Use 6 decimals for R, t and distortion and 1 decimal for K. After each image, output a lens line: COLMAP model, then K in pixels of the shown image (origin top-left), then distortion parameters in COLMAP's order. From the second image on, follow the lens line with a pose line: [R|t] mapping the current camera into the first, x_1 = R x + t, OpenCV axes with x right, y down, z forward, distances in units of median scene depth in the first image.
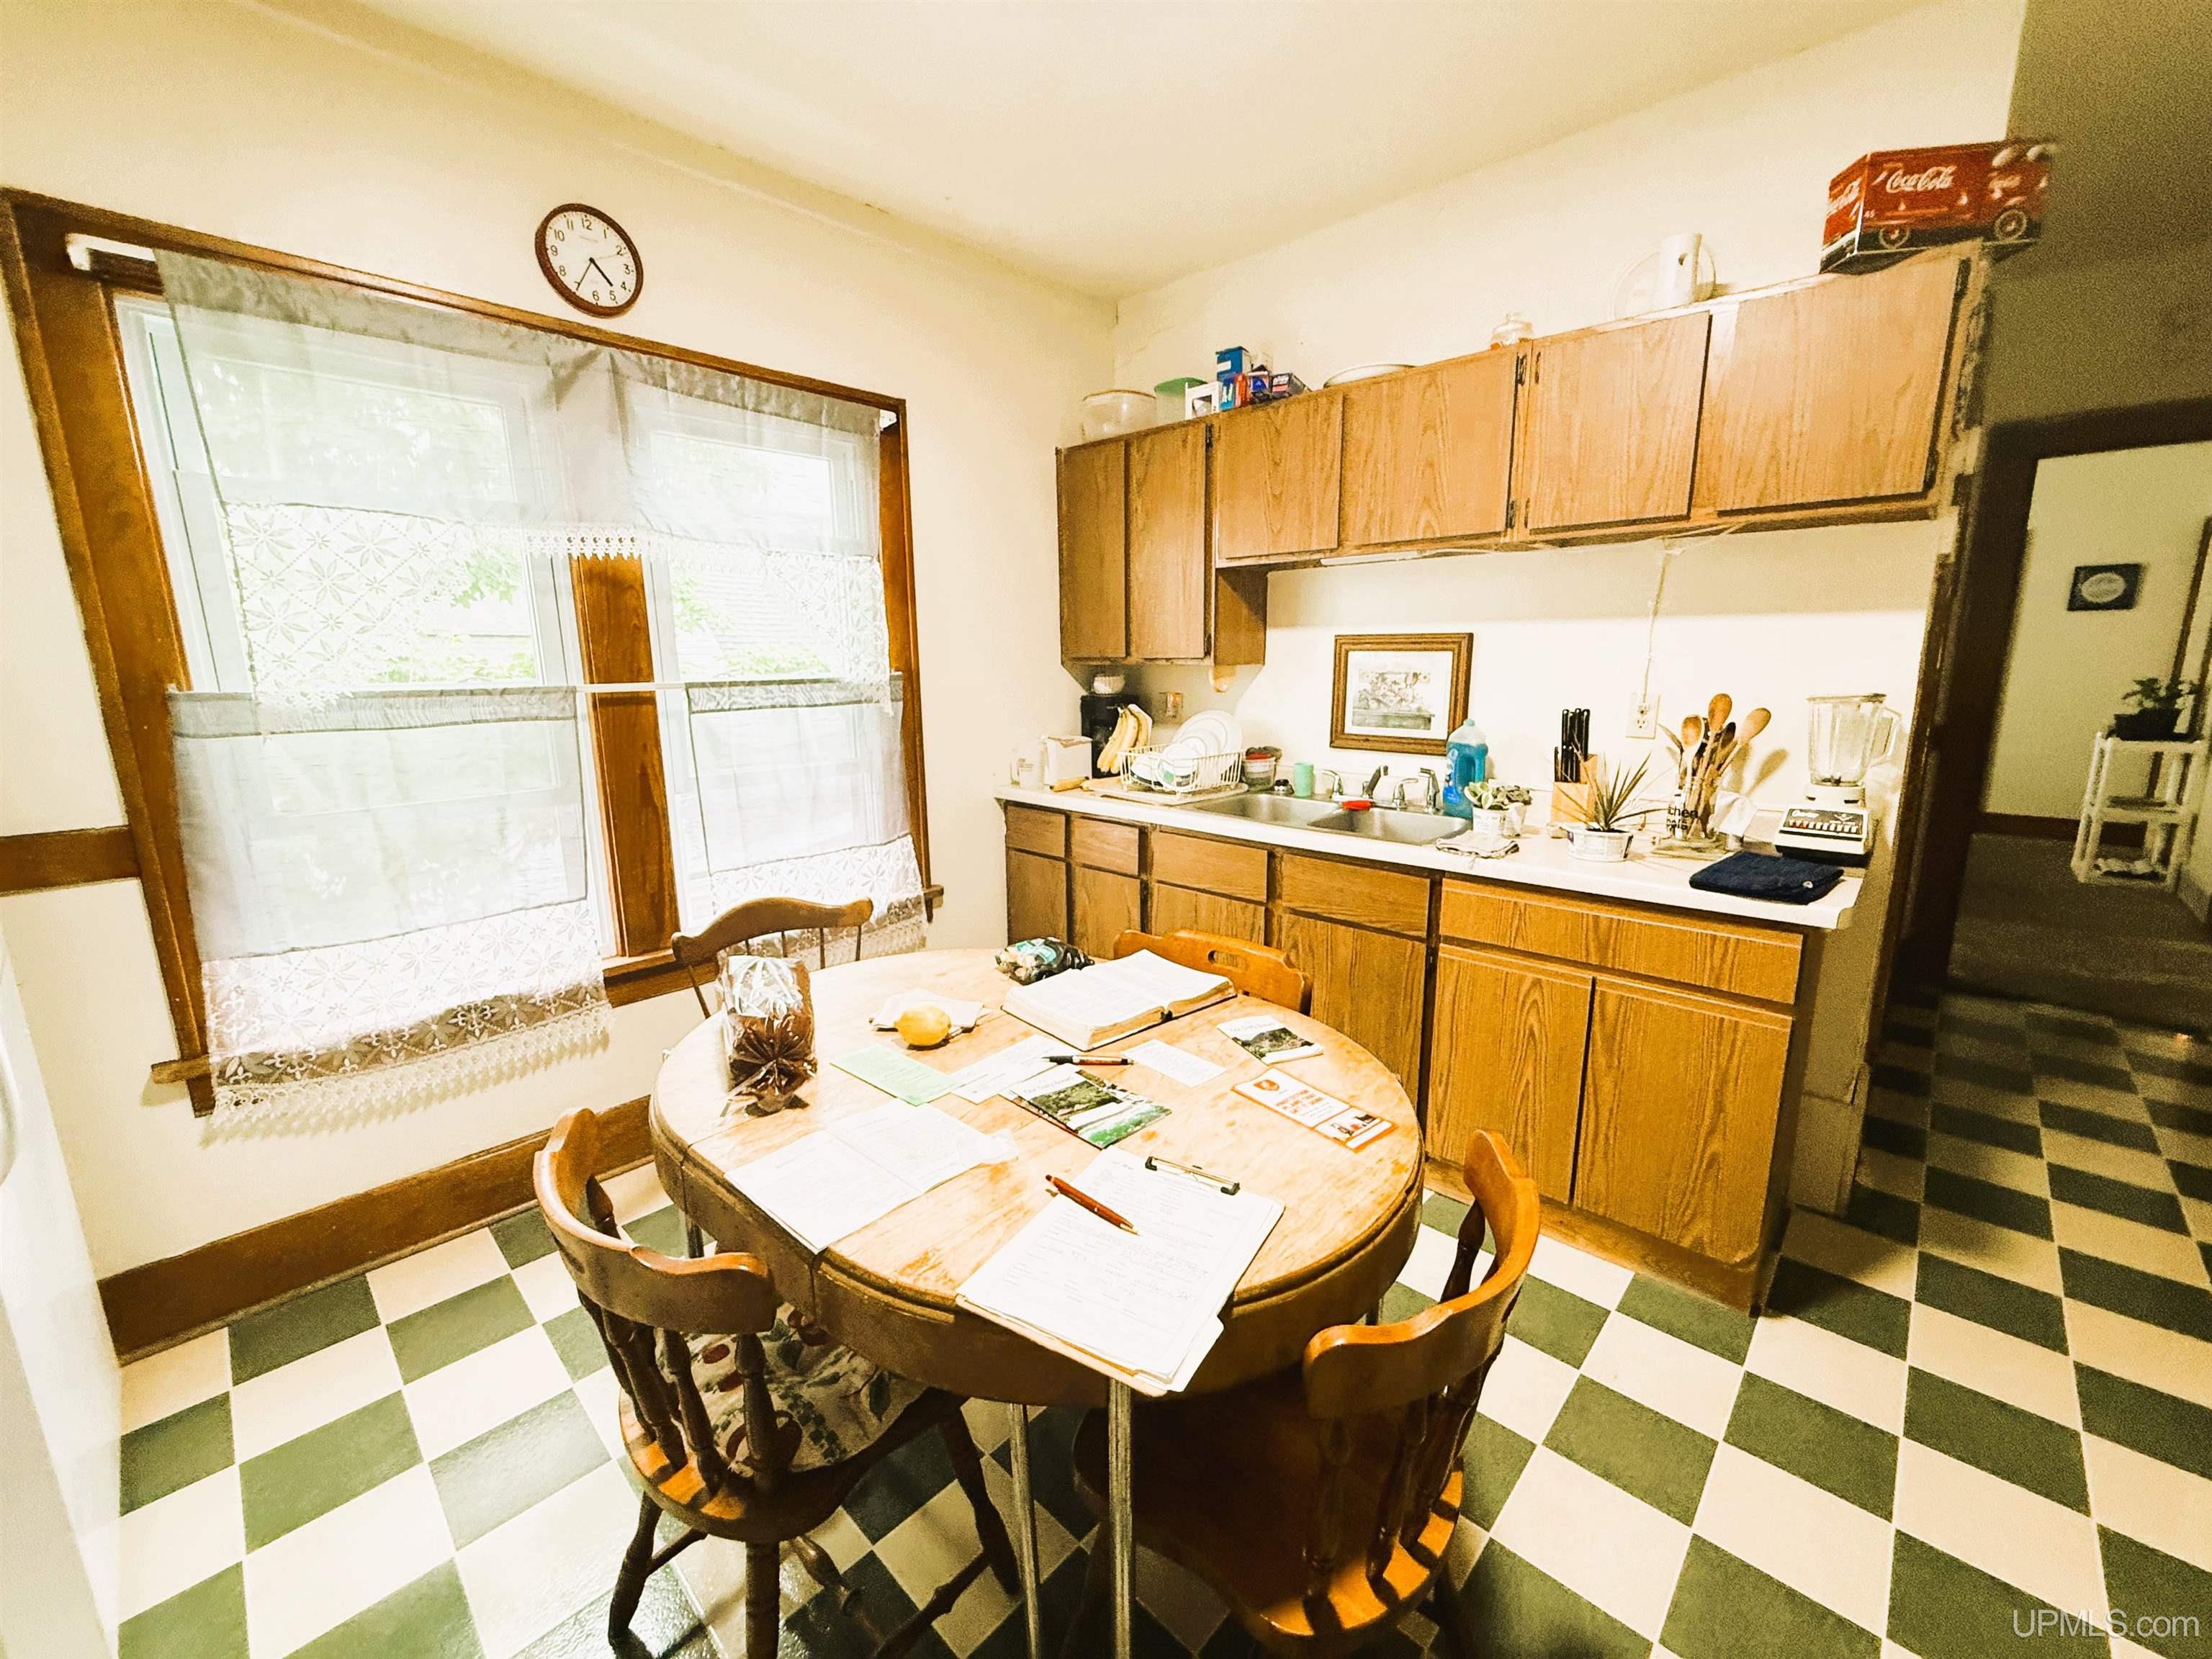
lens RADIAL K [[877.3, 0, 1098.4], [0, 877.3, 826.0], [0, 0, 1]] dist [-0.002031, -0.000725]
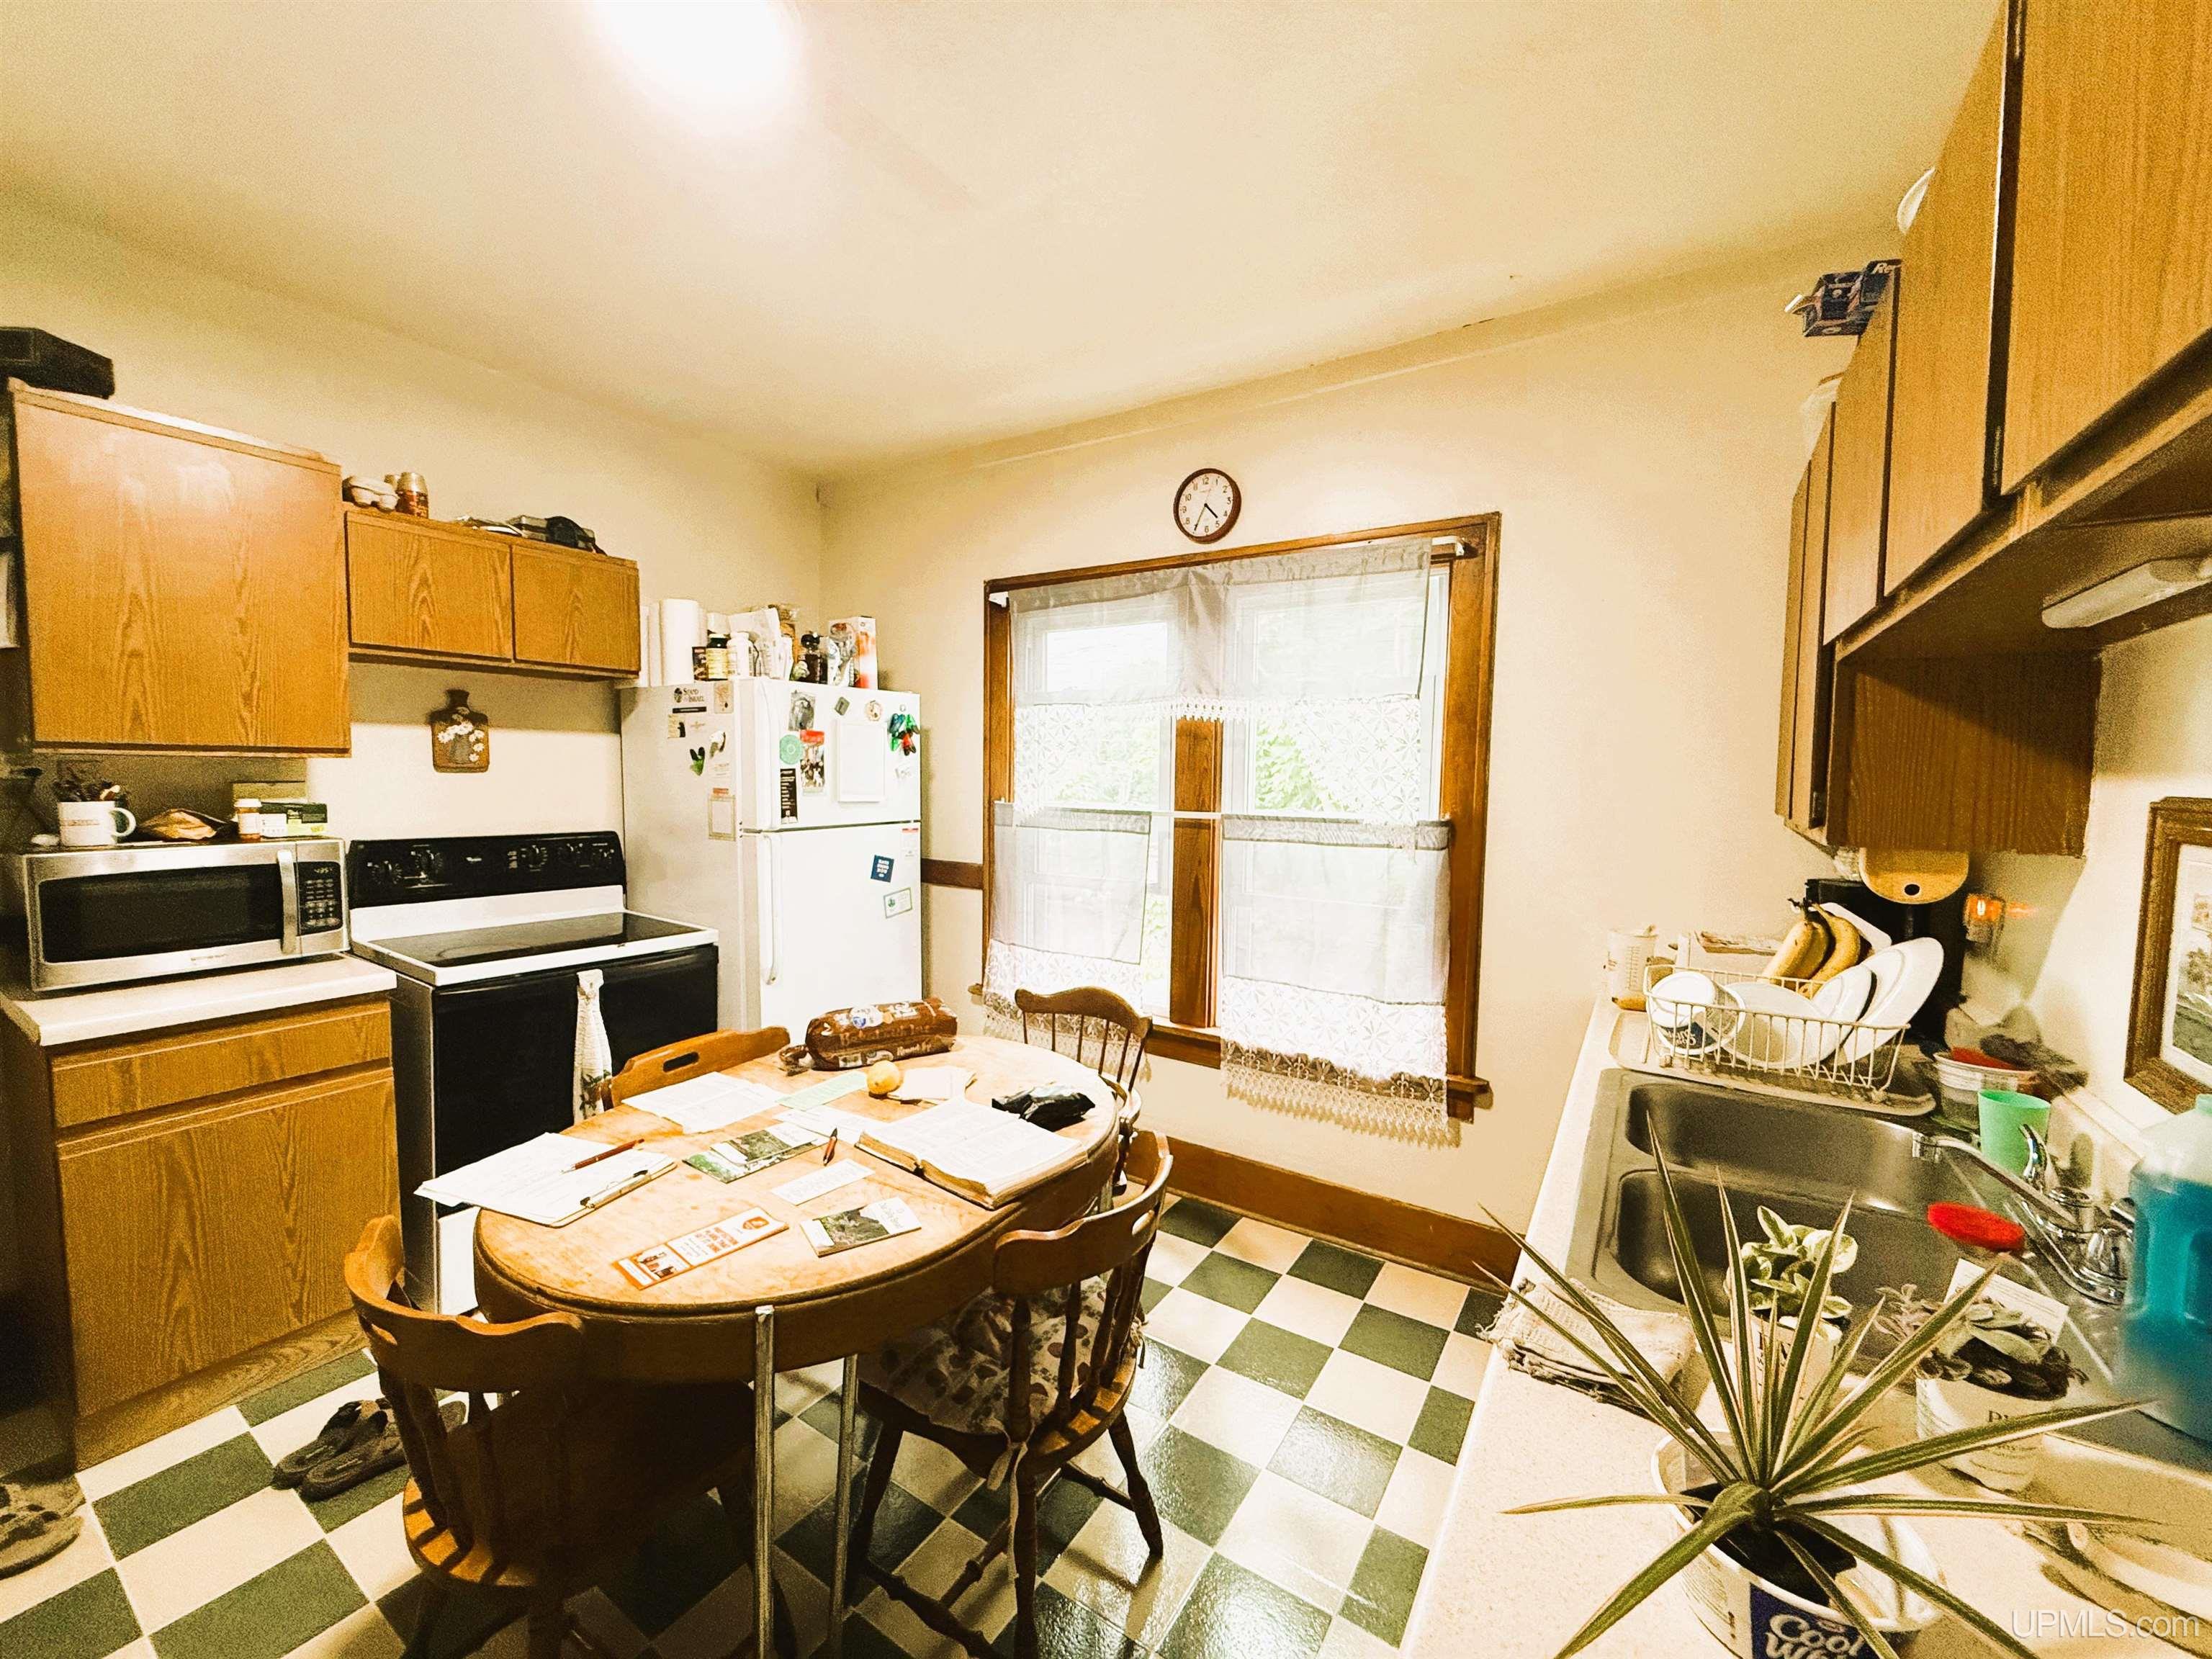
lens RADIAL K [[877.3, 0, 1097.2], [0, 877.3, 828.6], [0, 0, 1]] dist [-0.002031, -0.000725]
pose [[0.194908, 0.078219, -0.977698, 0.704922], [-0.200522, 0.978939, 0.038343, -0.161435], [0.960105, 0.188577, 0.206488, 0.607824]]
